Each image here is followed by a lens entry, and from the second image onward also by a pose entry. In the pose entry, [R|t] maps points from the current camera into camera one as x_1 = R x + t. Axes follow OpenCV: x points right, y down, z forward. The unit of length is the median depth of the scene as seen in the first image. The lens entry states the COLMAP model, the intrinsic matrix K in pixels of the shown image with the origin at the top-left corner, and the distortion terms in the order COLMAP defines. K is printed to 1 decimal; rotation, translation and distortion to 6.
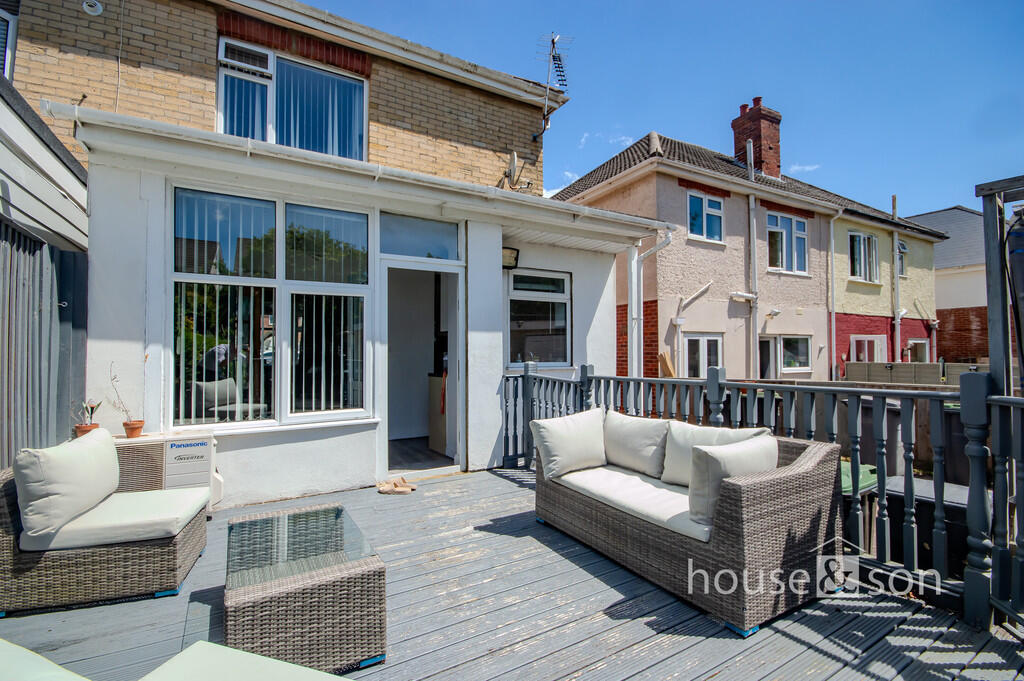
lens RADIAL K [[456.7, 0, 513.9], [0, 456.7, 338.2], [0, 0, 1]] dist [0.000755, -0.000321]
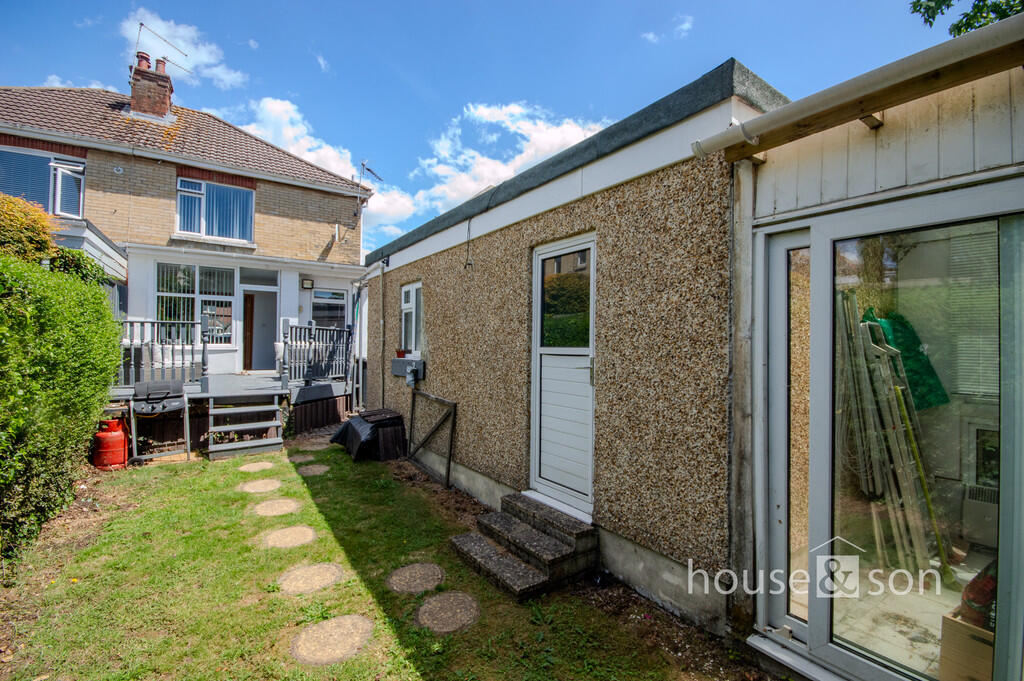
lens RADIAL K [[456.7, 0, 510.1], [0, 456.7, 345.7], [0, 0, 1]] dist [0.000755, -0.000321]
pose [[0.999675, 0.002073, 0.025408, 0.845001], [-0.002371, 0.999928, 0.011724, 0.092010], [-0.025382, -0.011780, 0.999608, -1.165113]]
